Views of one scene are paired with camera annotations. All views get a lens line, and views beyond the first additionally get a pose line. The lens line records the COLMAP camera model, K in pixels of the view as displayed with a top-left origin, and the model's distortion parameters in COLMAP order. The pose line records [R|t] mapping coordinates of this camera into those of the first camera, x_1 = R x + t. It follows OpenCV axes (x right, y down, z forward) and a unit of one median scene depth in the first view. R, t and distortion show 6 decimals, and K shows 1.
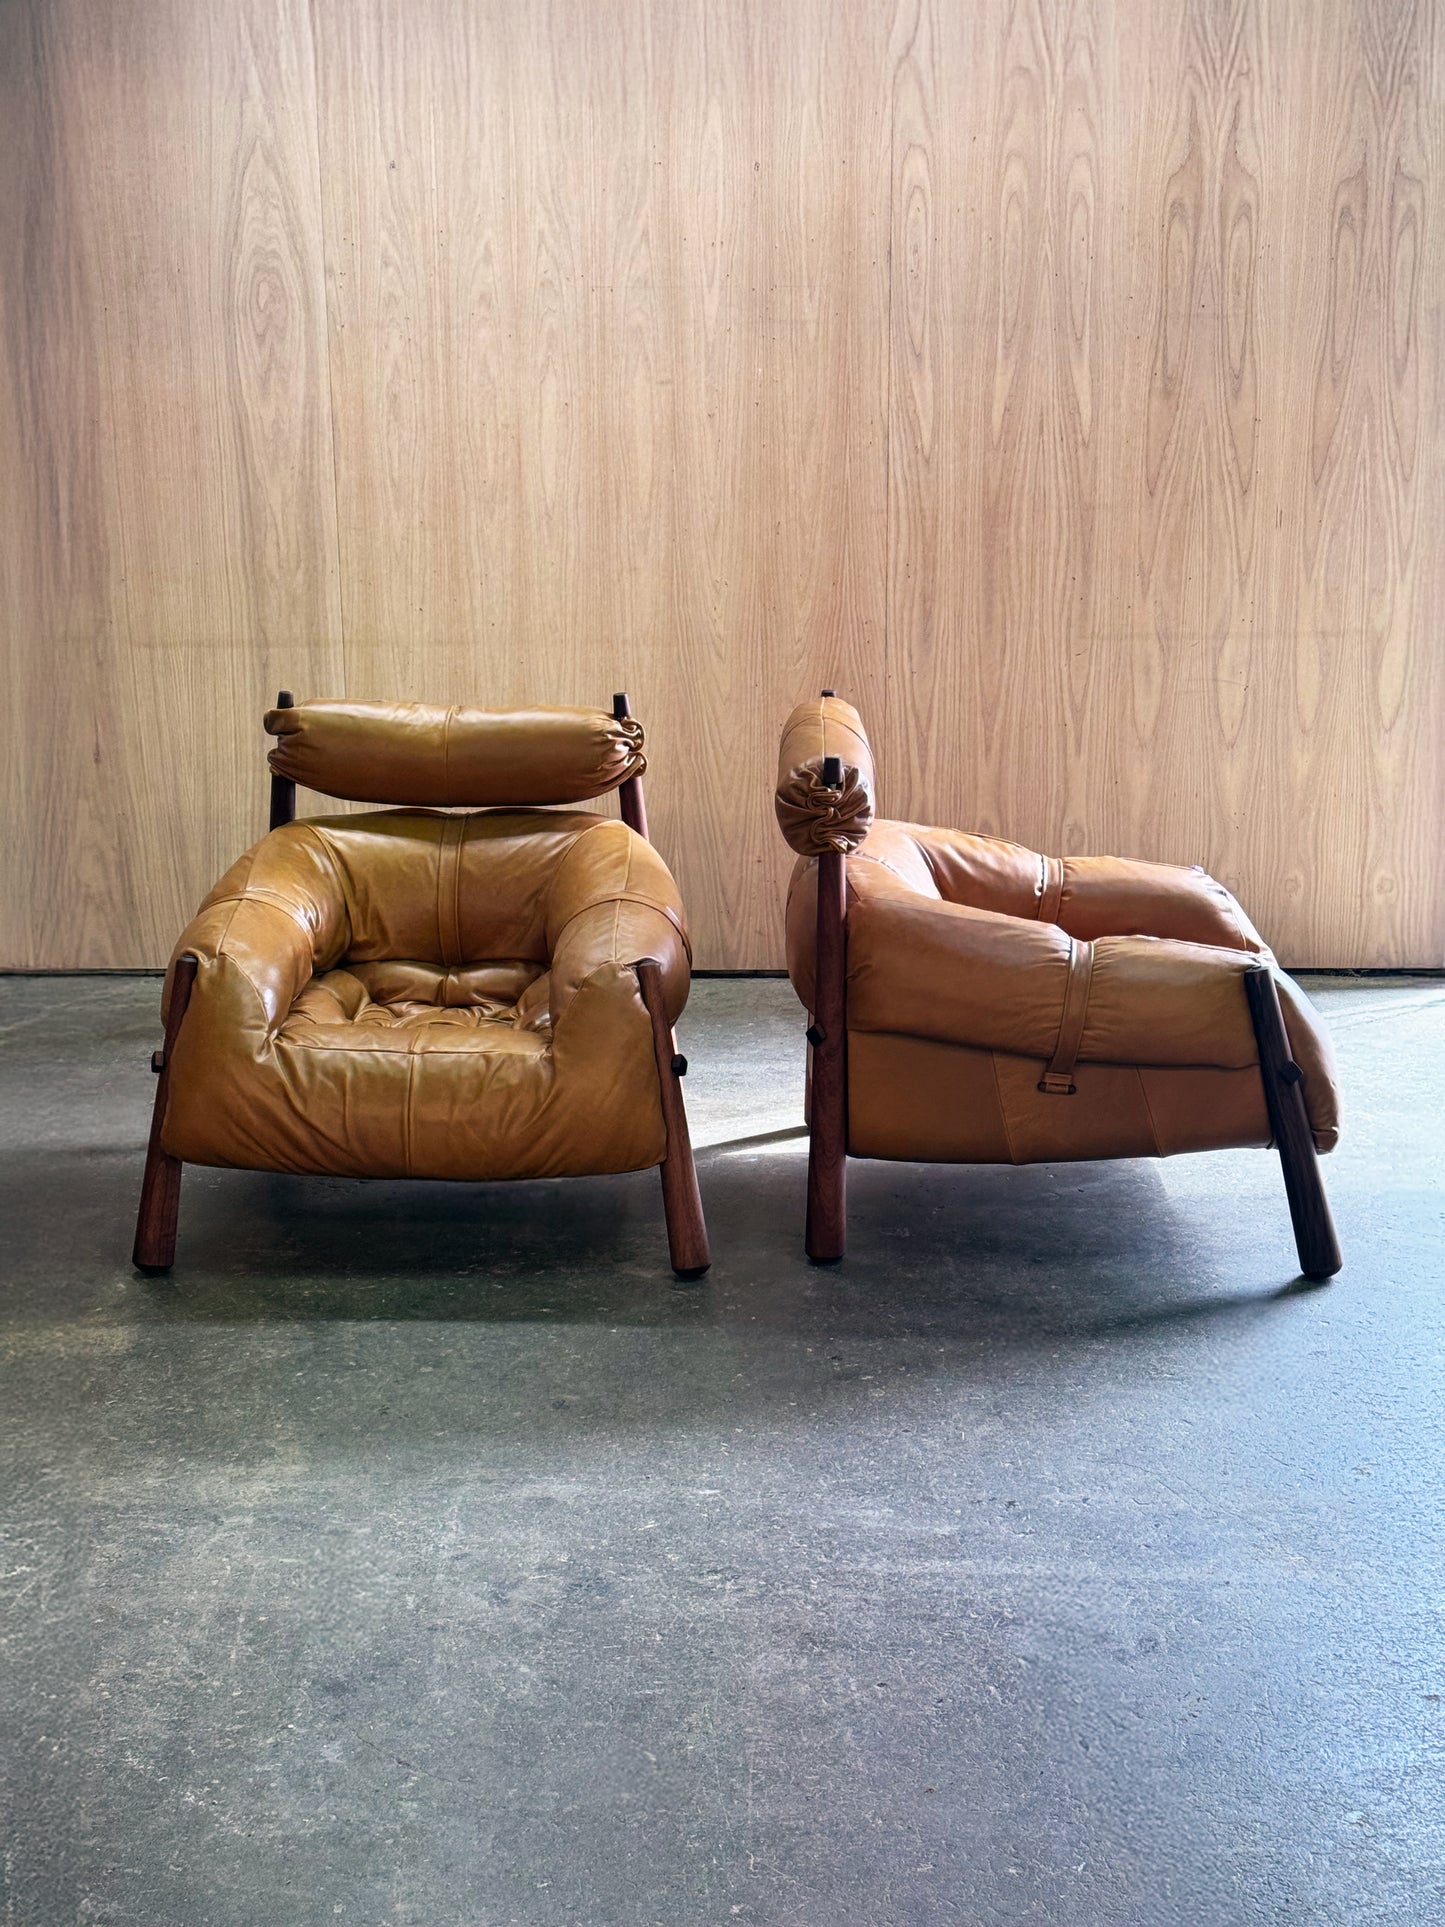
lens RADIAL K [[3153.4, 0, 768.2], [0, 3153.4, 967.1], [0, 0, 1]] dist [0.288688, 0.000000]
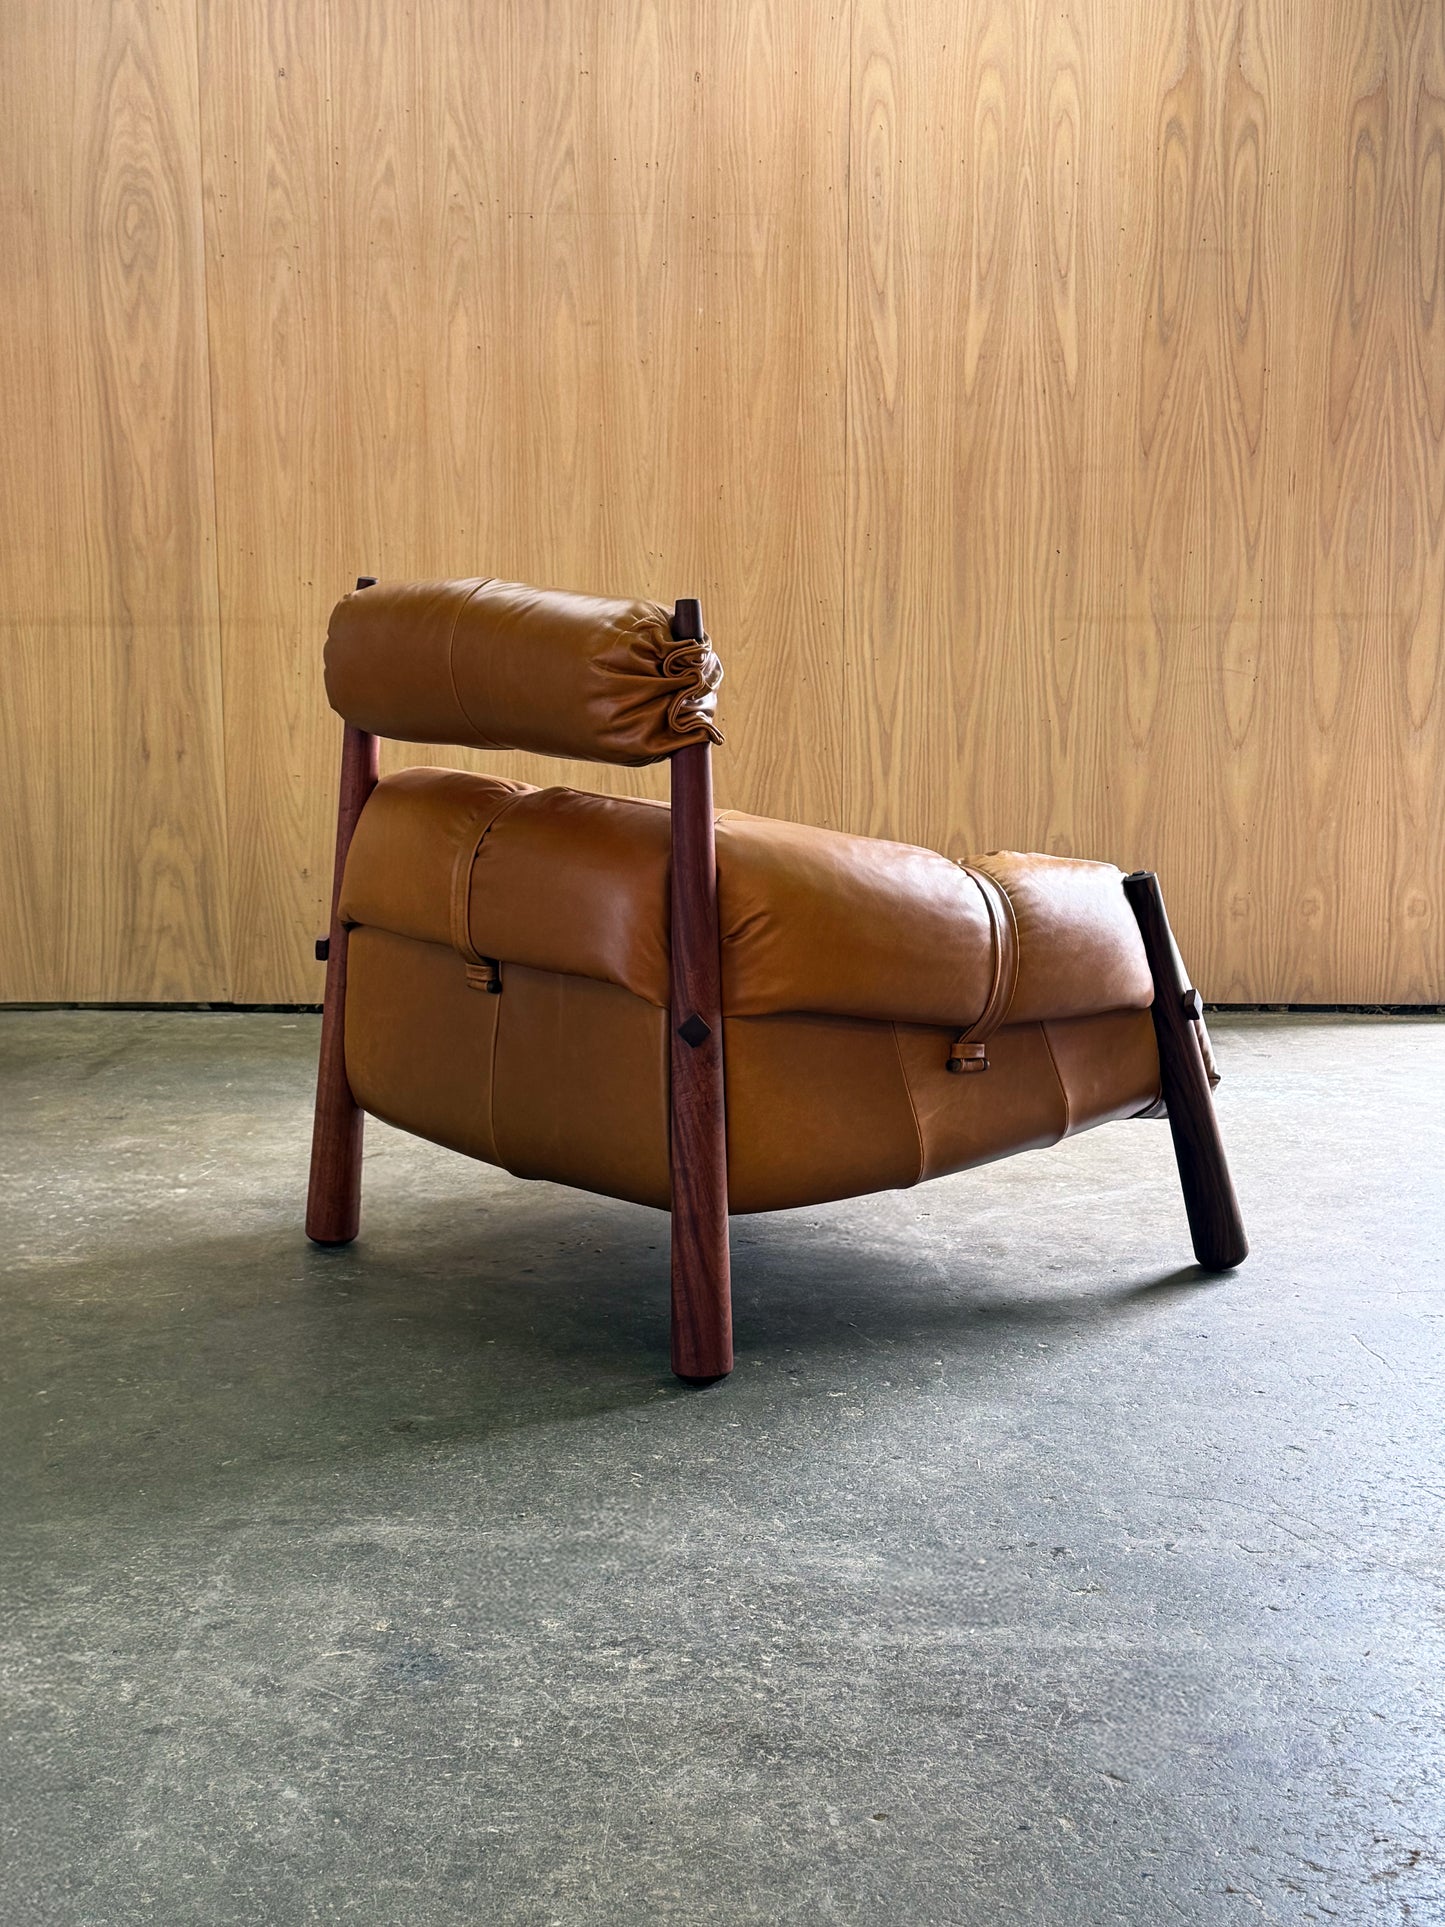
lens RADIAL K [[2725.1, 0, 748.8], [0, 2725.1, 962.5], [0, 0, 1]] dist [0.159050, 0.000000]
pose [[0.999921, 0.003152, 0.012131, 0.002156], [-0.001942, 0.995134, -0.098514, 0.065324], [-0.012382, 0.098482, 0.995062, 0.263032]]
